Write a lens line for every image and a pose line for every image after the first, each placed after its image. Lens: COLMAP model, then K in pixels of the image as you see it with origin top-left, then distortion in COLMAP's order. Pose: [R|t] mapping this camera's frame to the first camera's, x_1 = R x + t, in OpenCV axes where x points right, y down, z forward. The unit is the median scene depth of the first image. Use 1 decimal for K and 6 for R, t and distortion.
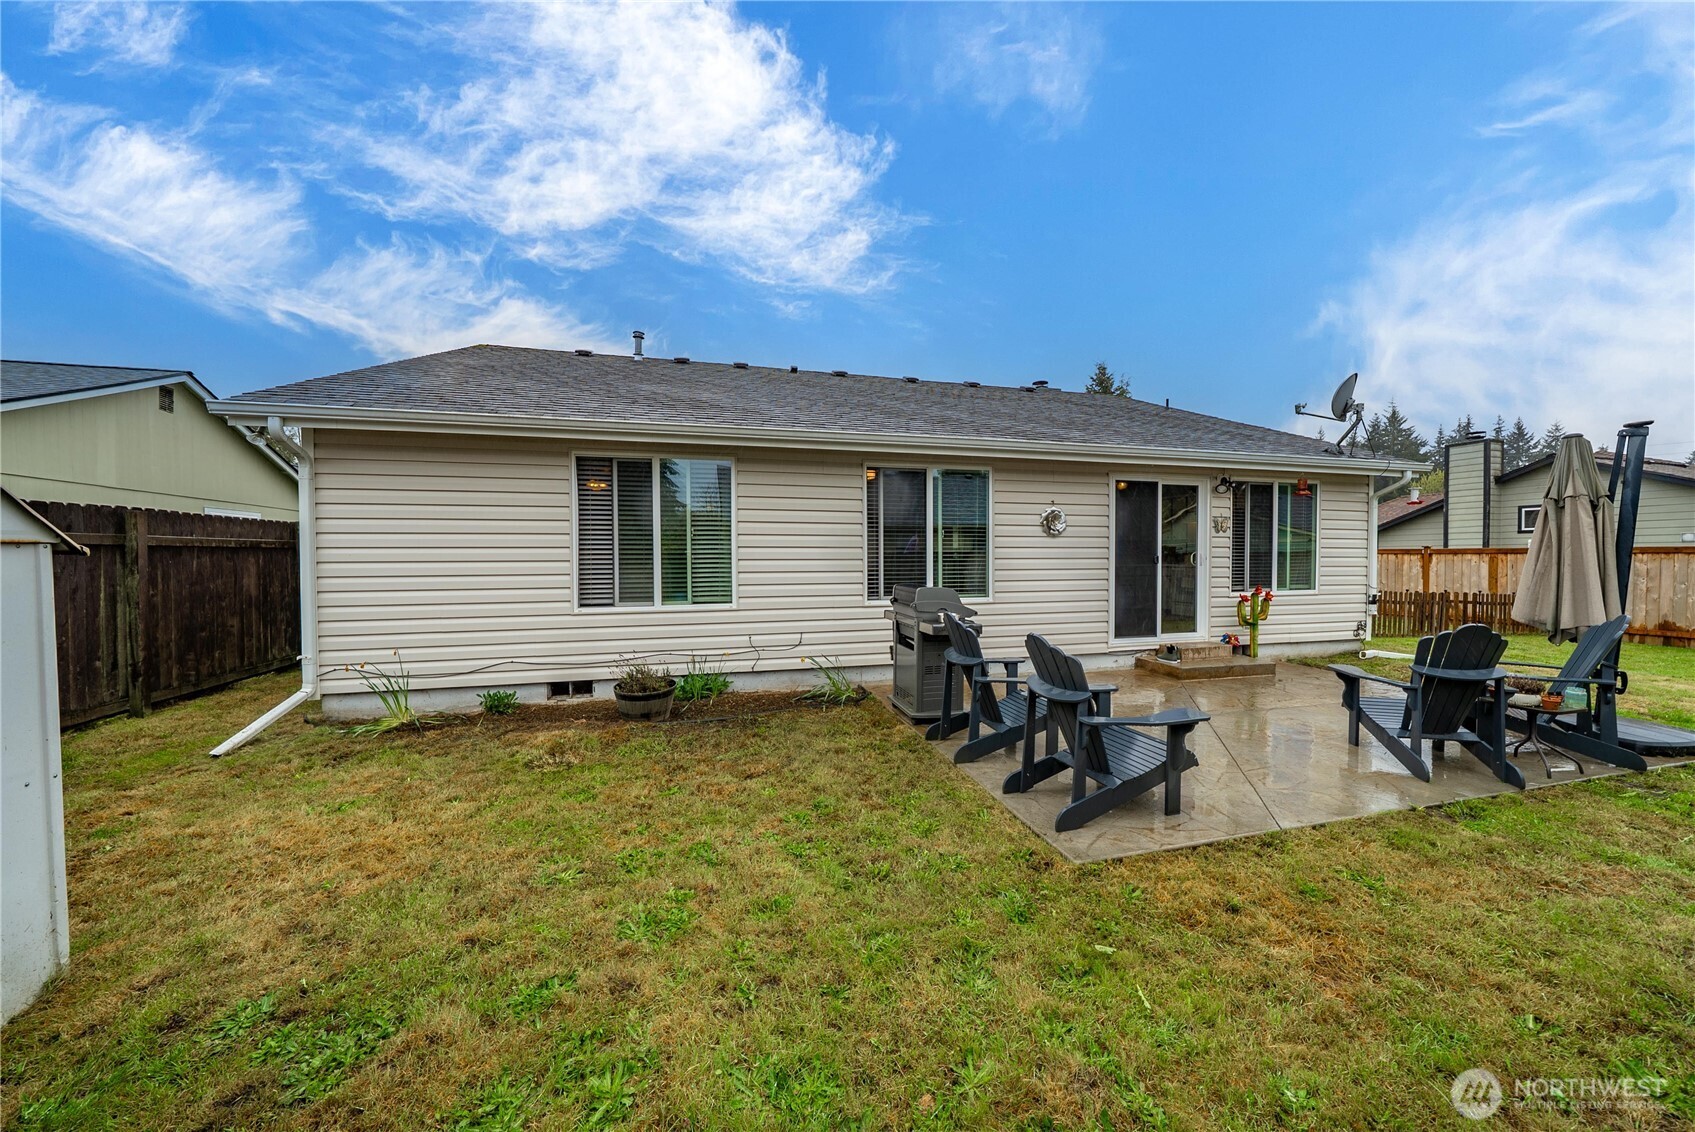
lens RADIAL K [[568.5, 0, 846.6], [0, 568.5, 567.1], [0, 0, 1]] dist [-0.002215, -0.000016]
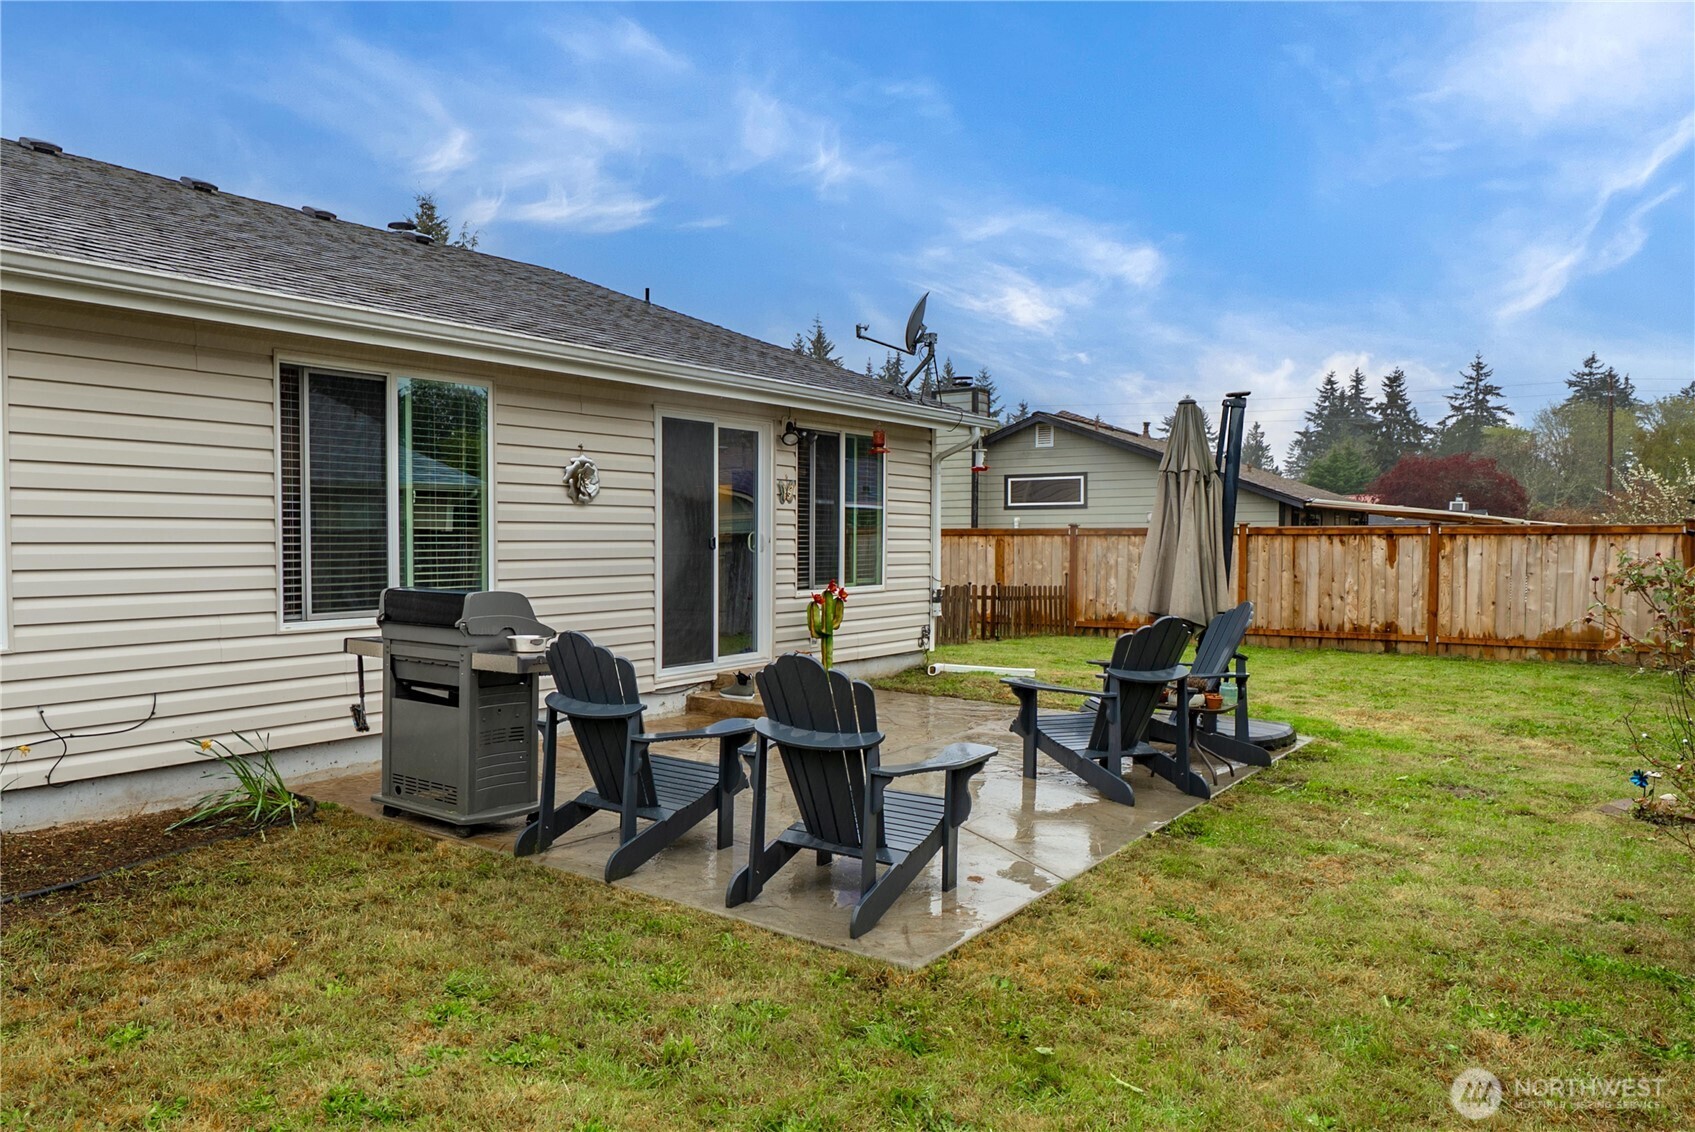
lens RADIAL K [[939.9, 0, 854.4], [0, 939.9, 555.5], [0, 0, 1]] dist [0.008673, 0.001323]
pose [[0.862671, -0.008699, 0.505690, 0.141928], [0.008349, 0.999961, 0.002958, -0.000691], [-0.505696, 0.001670, 0.862710, -0.010166]]
